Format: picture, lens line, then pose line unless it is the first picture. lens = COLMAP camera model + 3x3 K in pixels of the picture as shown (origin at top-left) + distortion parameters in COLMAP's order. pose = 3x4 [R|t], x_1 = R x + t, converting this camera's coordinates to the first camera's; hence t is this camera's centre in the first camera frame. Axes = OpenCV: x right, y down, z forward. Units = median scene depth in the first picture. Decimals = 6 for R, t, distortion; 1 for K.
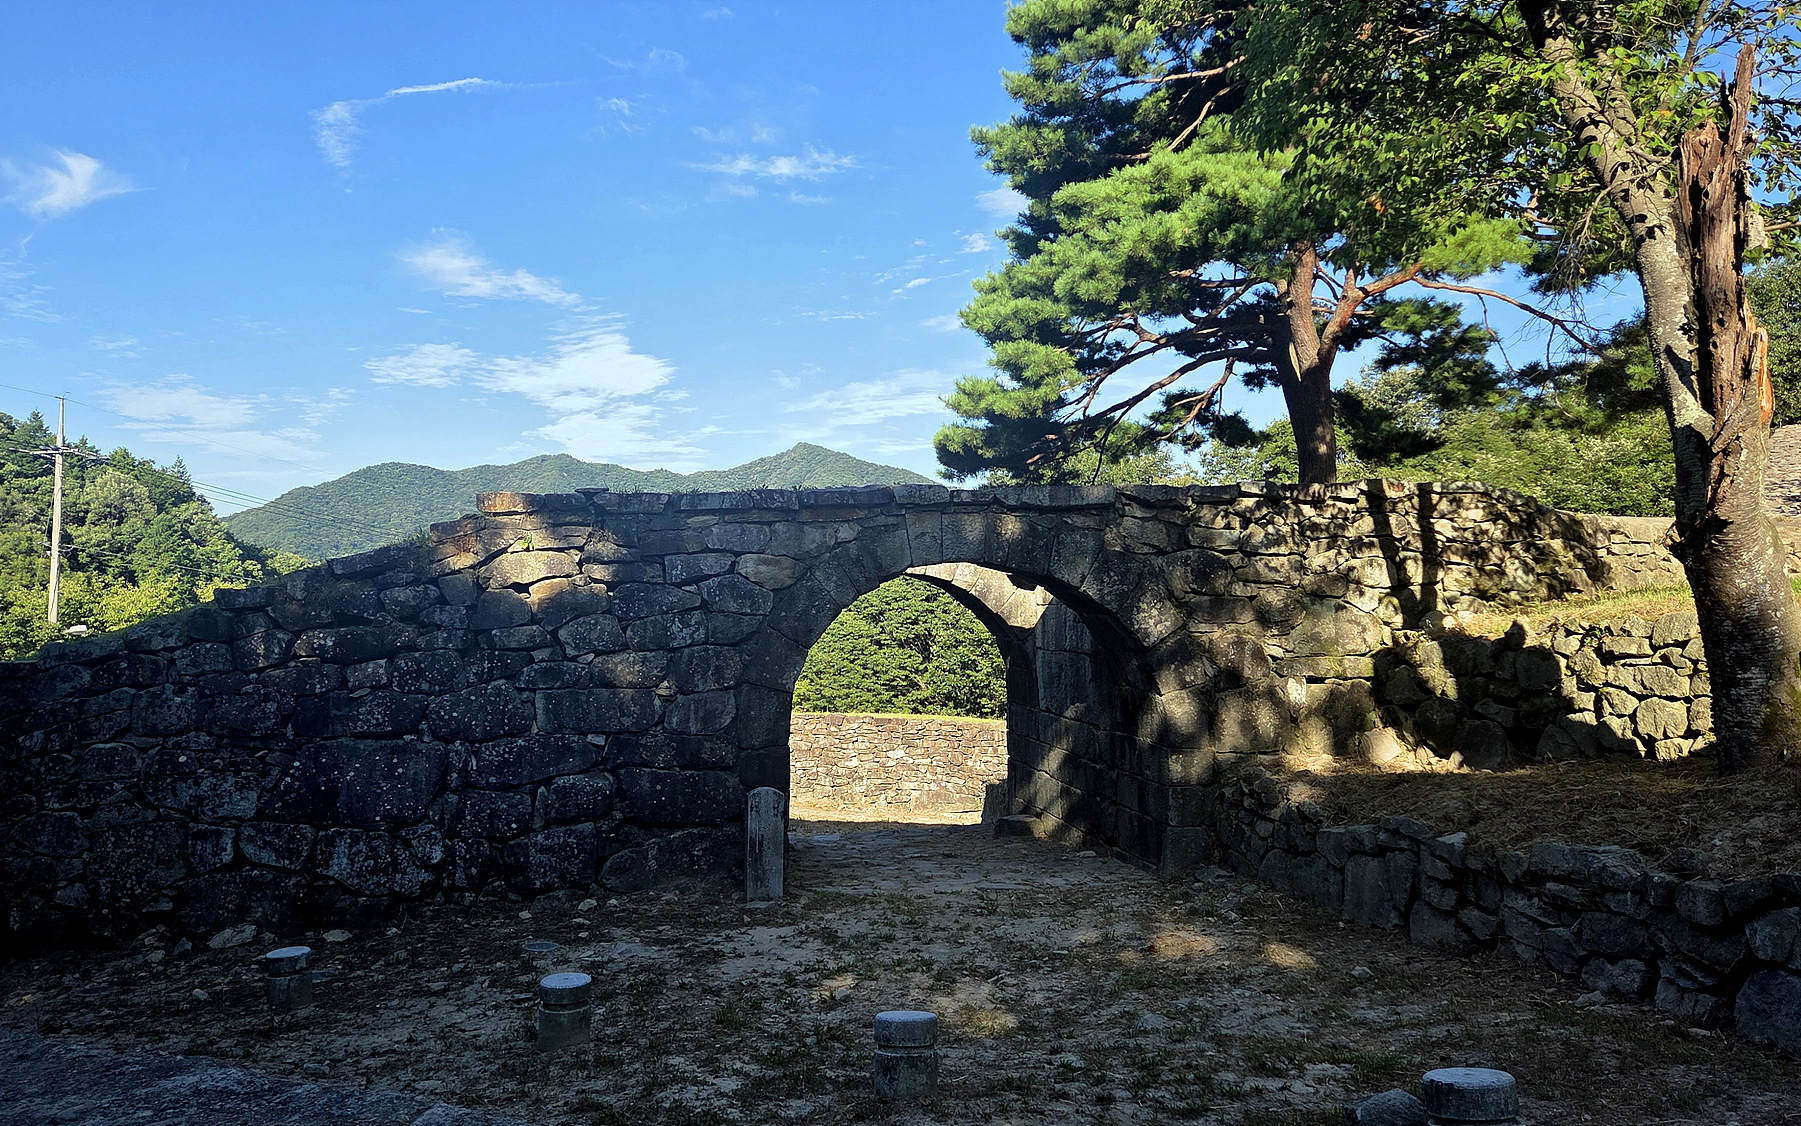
lens RADIAL K [[1322.5, 0, 899.6], [0, 1322.5, 561.3], [0, 0, 1]] dist [0.081876, -0.041615]
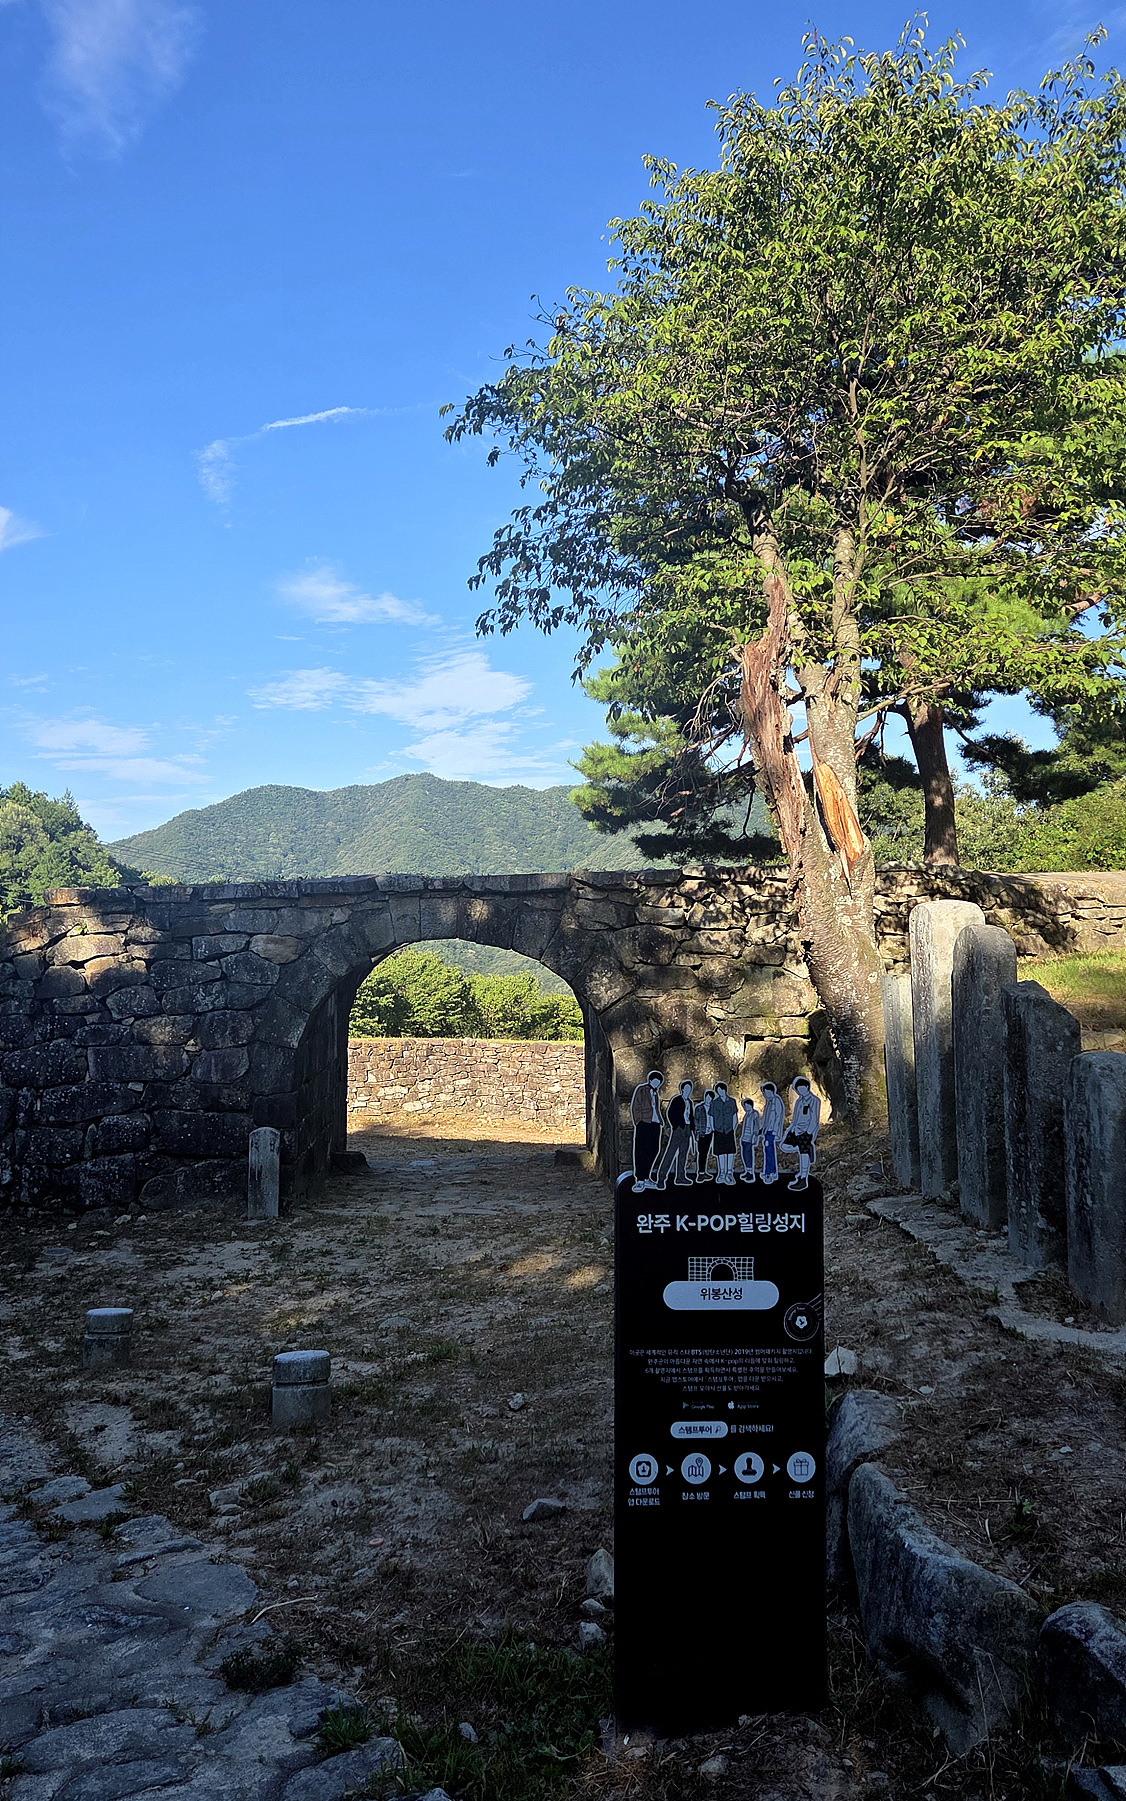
lens RADIAL K [[1322.5, 0, 562.2], [0, 1322.5, 916.0], [0, 0, 1]] dist [0.081876, -0.041615]
pose [[0.988213, -0.007439, -0.152904, 0.330385], [0.012527, 0.999398, 0.032340, -0.056123], [0.152571, -0.033874, 0.987712, -0.151008]]
